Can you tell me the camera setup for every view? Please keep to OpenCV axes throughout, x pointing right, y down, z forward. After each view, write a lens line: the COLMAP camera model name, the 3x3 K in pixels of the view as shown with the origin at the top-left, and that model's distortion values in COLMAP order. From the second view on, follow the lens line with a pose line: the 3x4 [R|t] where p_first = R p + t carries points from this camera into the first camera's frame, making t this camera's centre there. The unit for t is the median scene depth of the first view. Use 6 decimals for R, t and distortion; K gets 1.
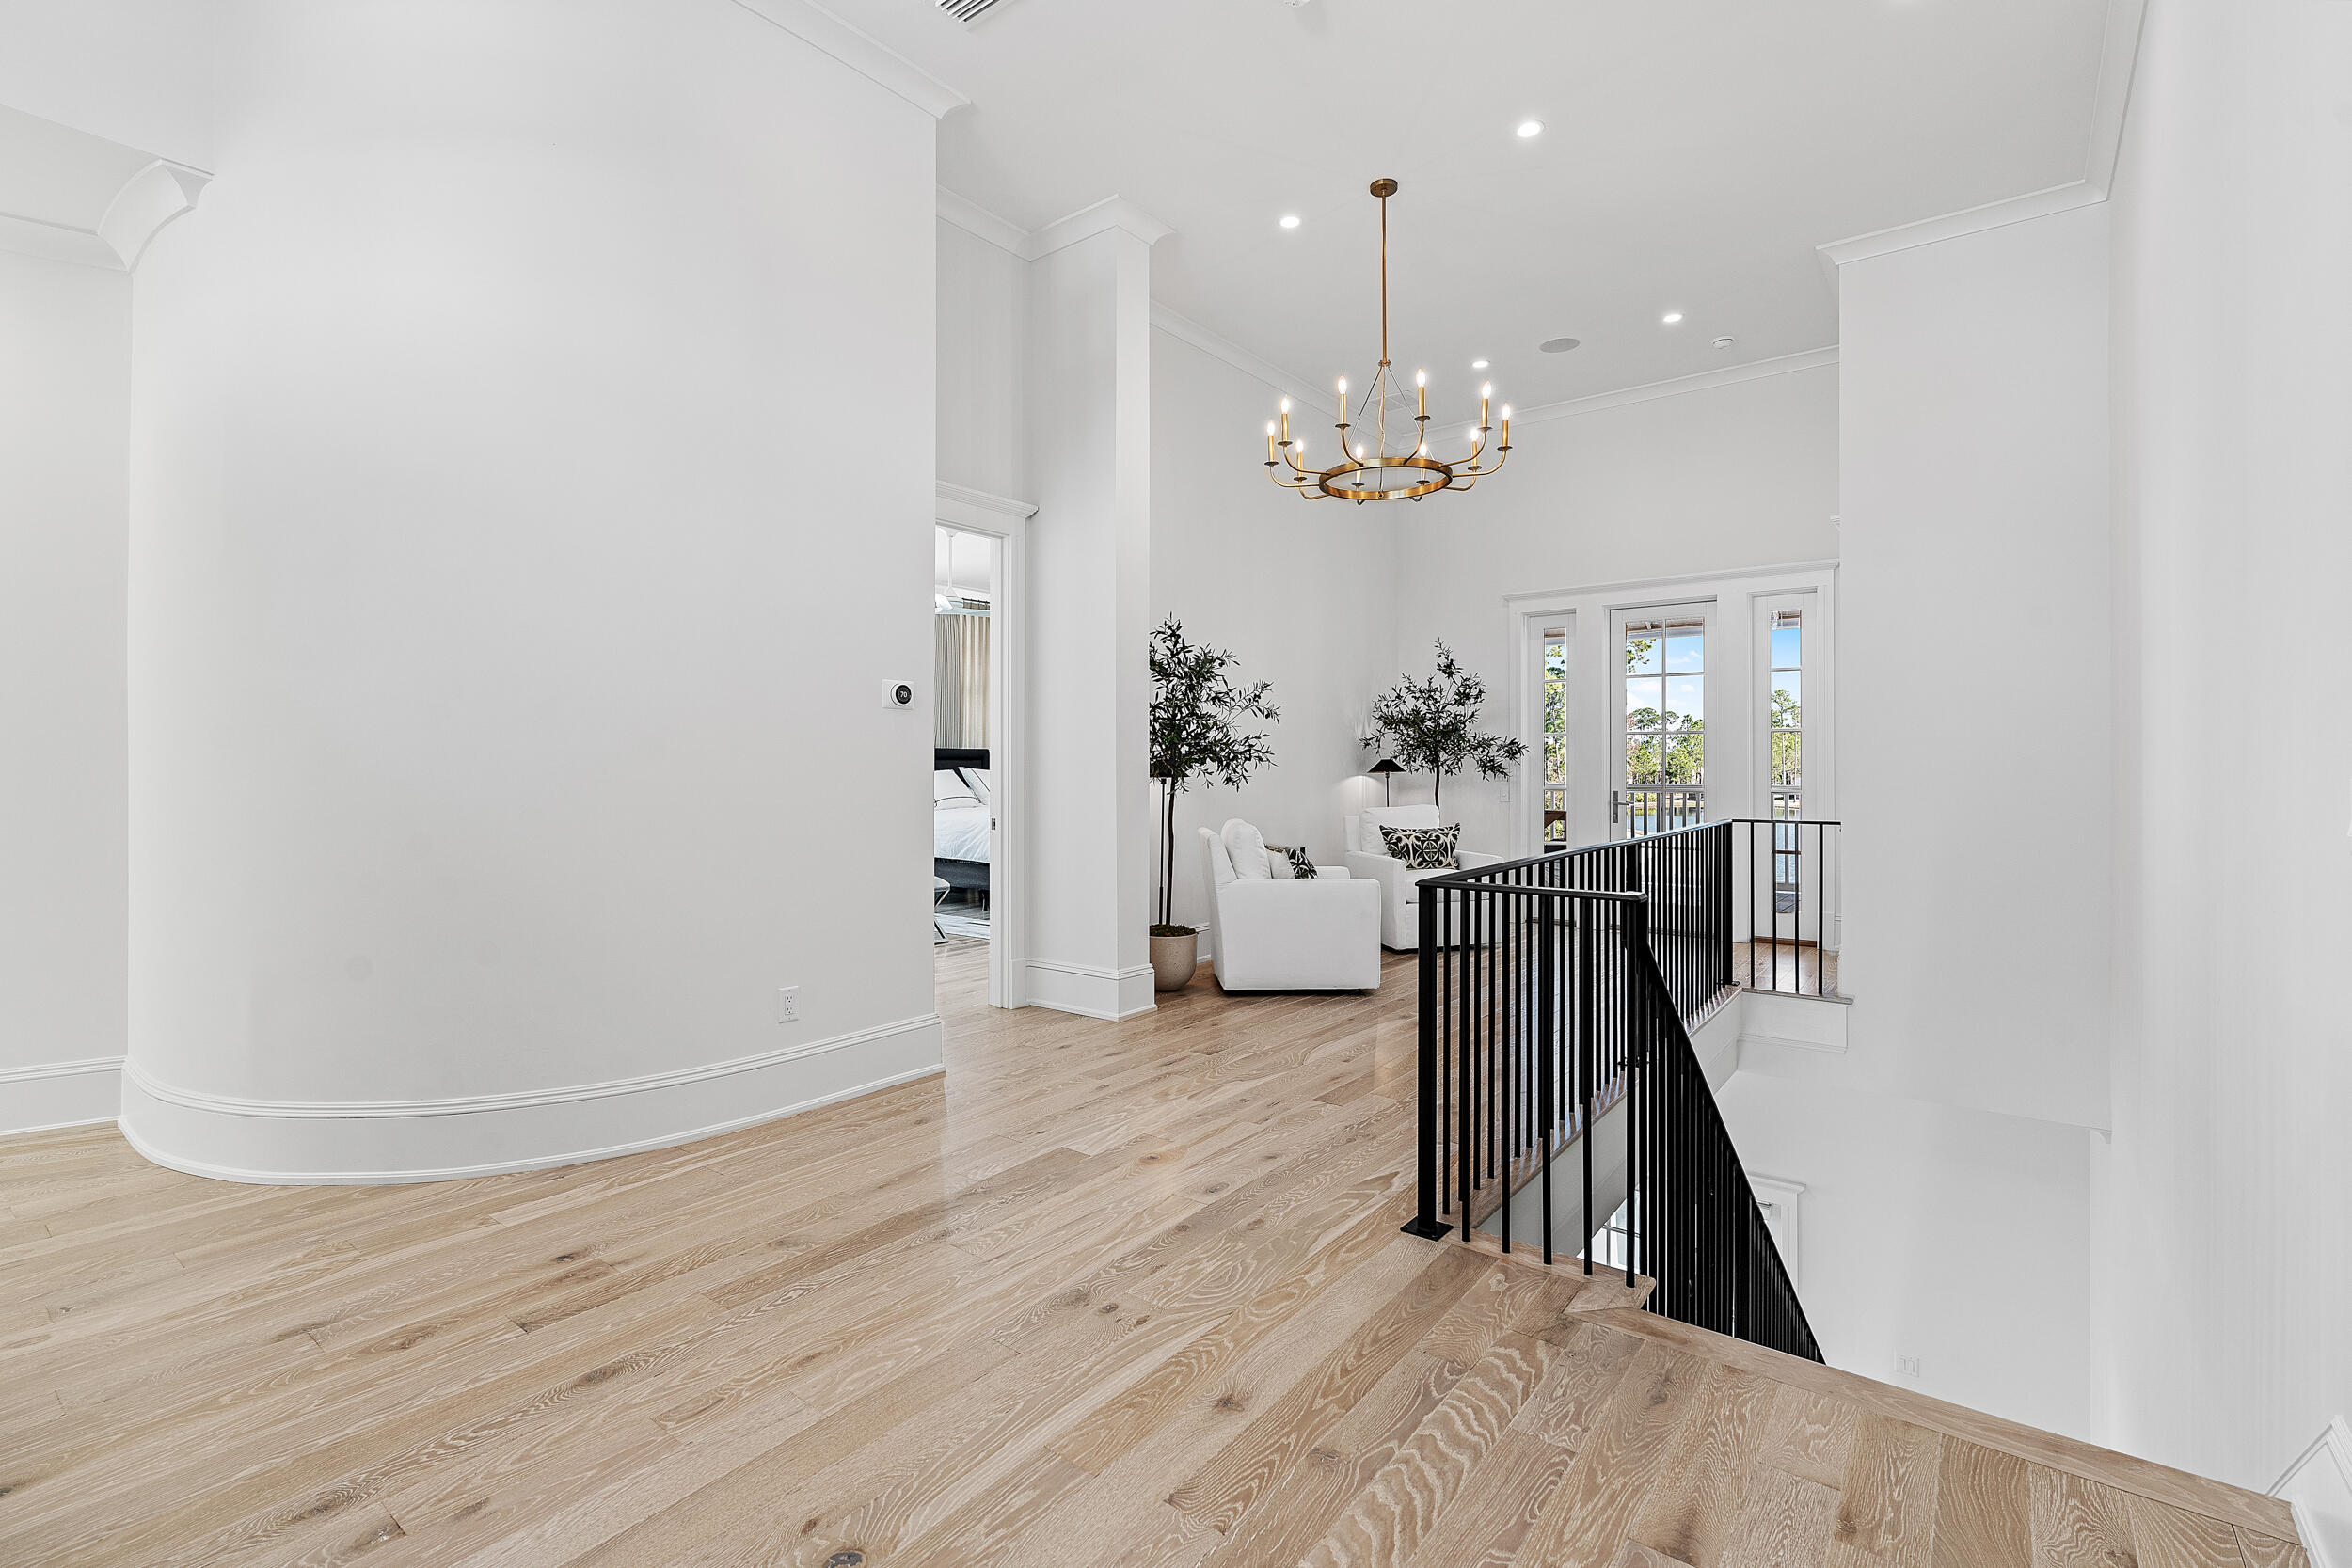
lens RADIAL K [[1040.5, 0, 1187.5], [0, 1040.5, 759.7], [0, 0, 1]] dist [-0.008408, 0.003035]
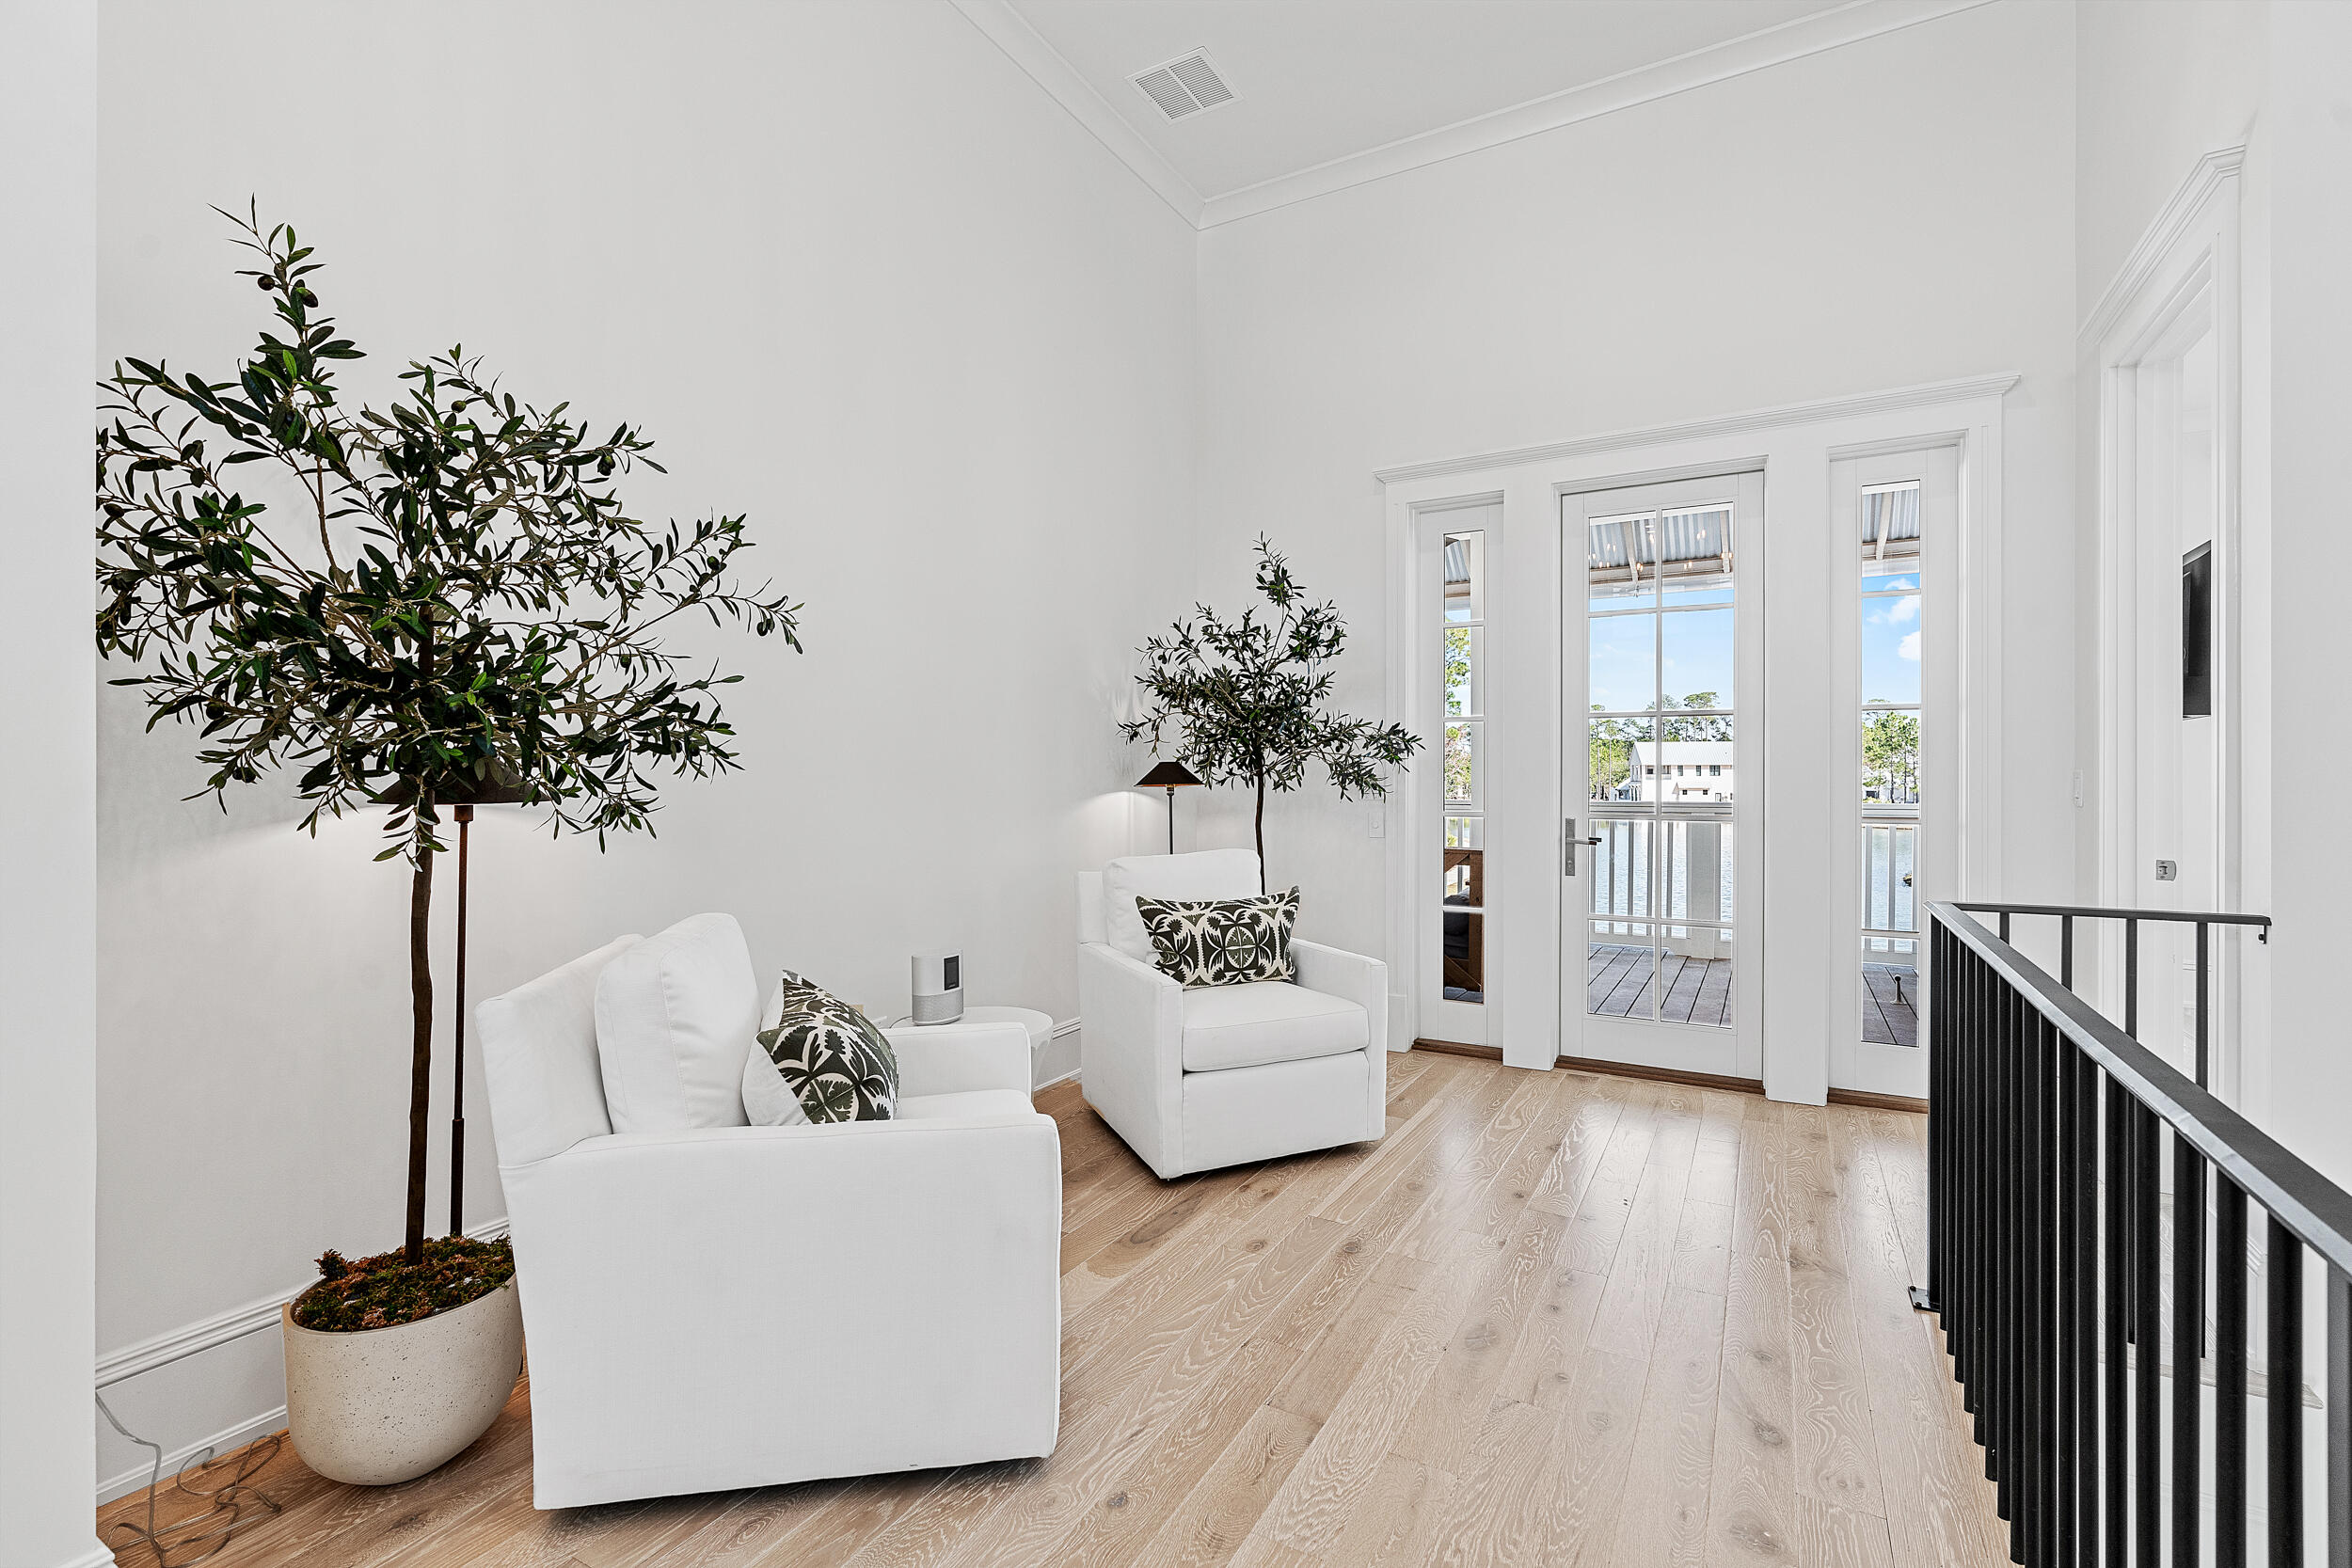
lens RADIAL K [[1040.5, 0, 1190.8], [0, 1040.5, 779.5], [0, 0, 1]] dist [-0.008408, 0.003035]
pose [[0.988692, 0.000584, 0.149962, 0.128693], [-0.001898, 0.999961, 0.008615, 0.004587], [-0.149951, -0.008802, 0.988654, 0.488308]]
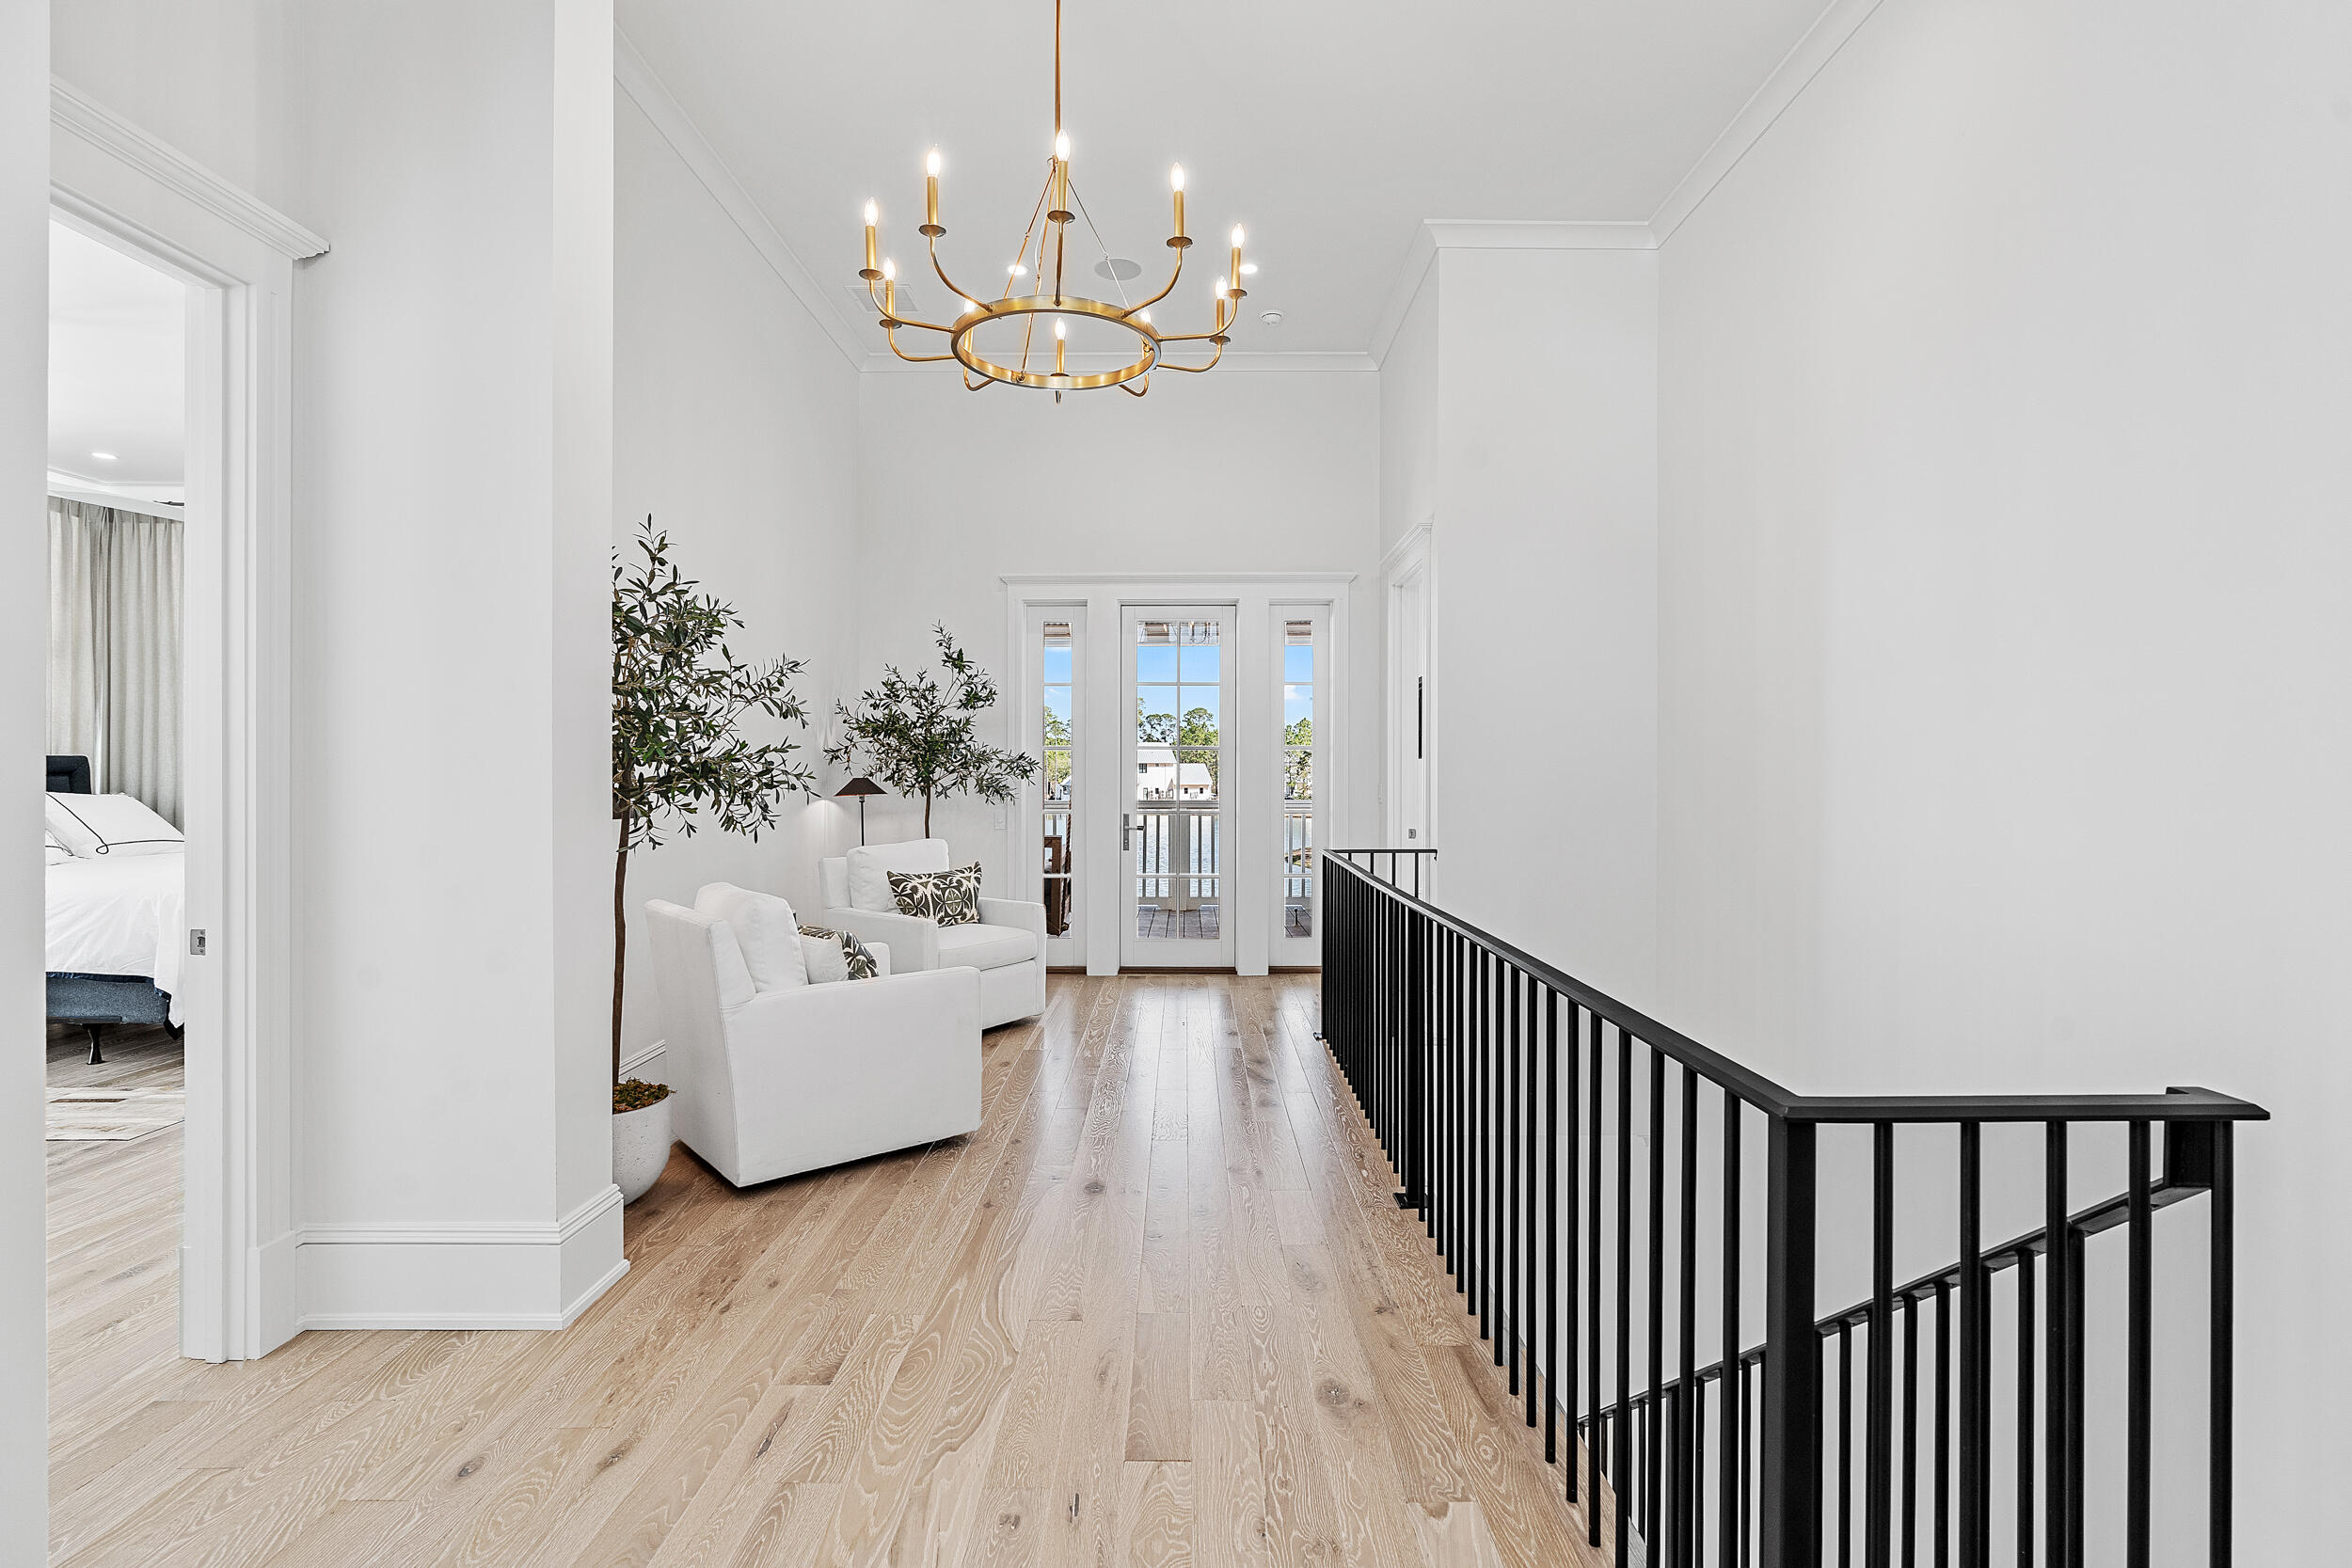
lens RADIAL K [[1040.5, 0, 1167.8], [0, 1040.5, 774.3], [0, 0, 1]] dist [-0.008408, 0.003035]
pose [[0.799923, -0.000018, 0.600102, -0.085798], [-0.004460, 0.999972, 0.005975, -0.008759], [-0.600086, -0.007456, 0.799901, 0.287668]]
